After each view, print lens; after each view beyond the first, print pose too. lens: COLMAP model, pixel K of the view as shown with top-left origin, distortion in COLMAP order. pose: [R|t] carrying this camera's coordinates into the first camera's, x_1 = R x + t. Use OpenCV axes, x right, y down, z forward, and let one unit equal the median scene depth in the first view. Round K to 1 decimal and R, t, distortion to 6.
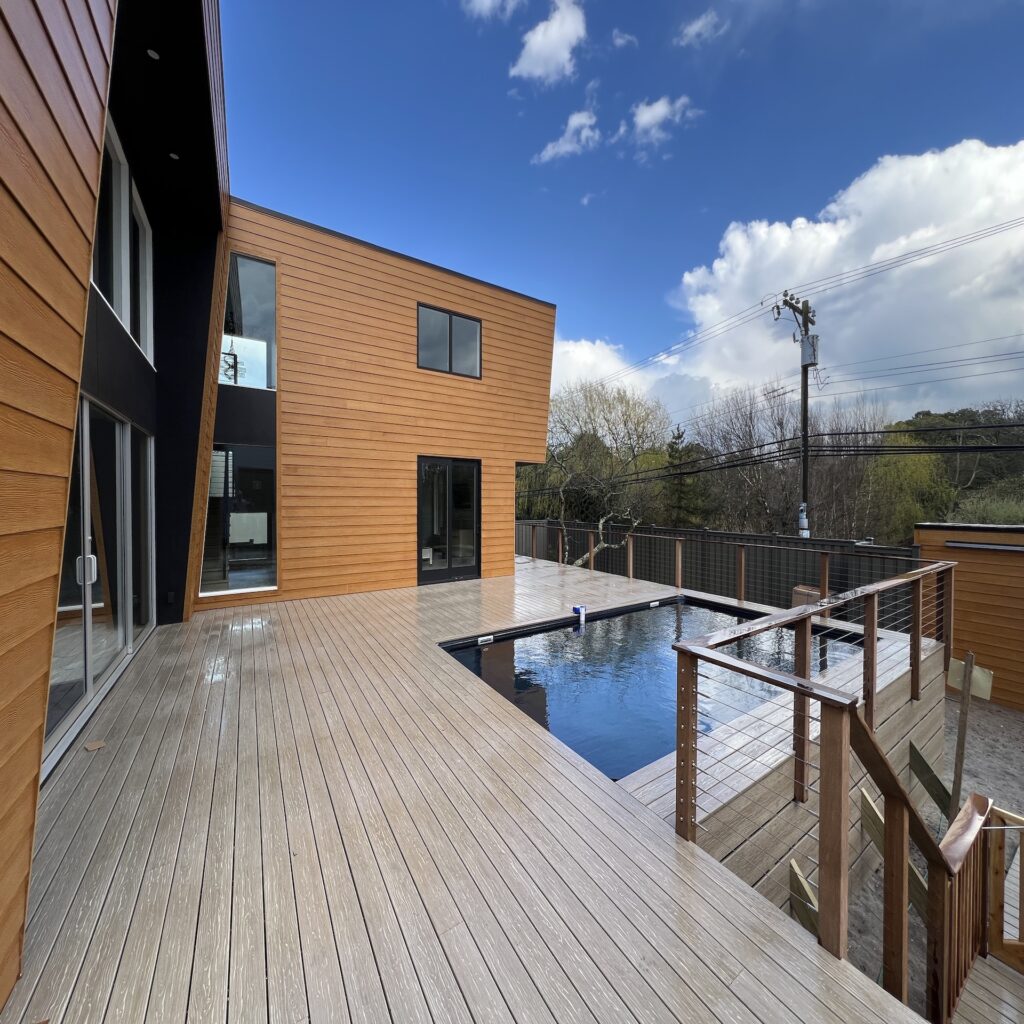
lens RADIAL K [[405.6, 0, 511.2], [0, 405.6, 508.8], [0, 0, 1]] dist [-0.010252, -0.000003]
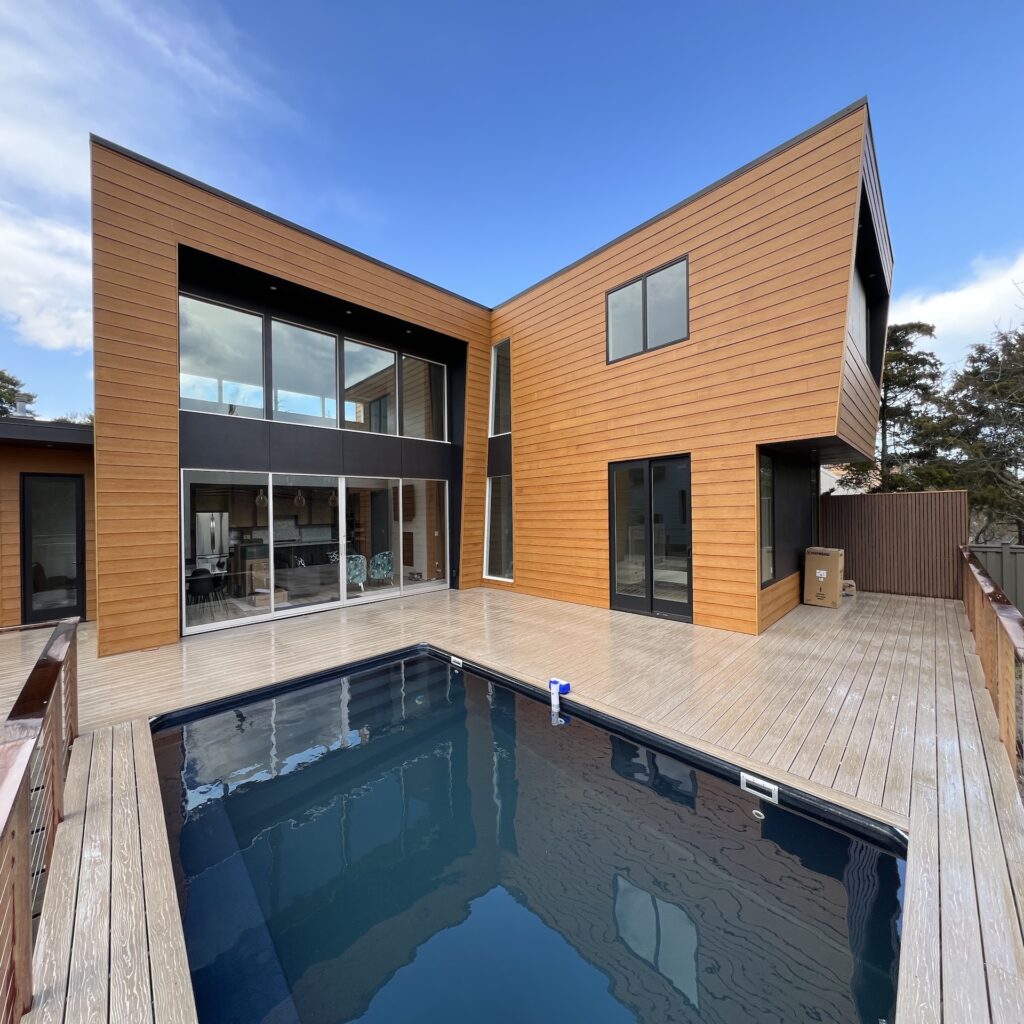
lens RADIAL K [[405.6, 0, 511.0], [0, 405.6, 510.7], [0, 0, 1]] dist [-0.010252, -0.000003]
pose [[0.187023, -0.010463, -0.982300, 0.605681], [0.004542, 0.999942, -0.009786, -0.018377], [0.982345, -0.002631, 0.187060, 0.624280]]
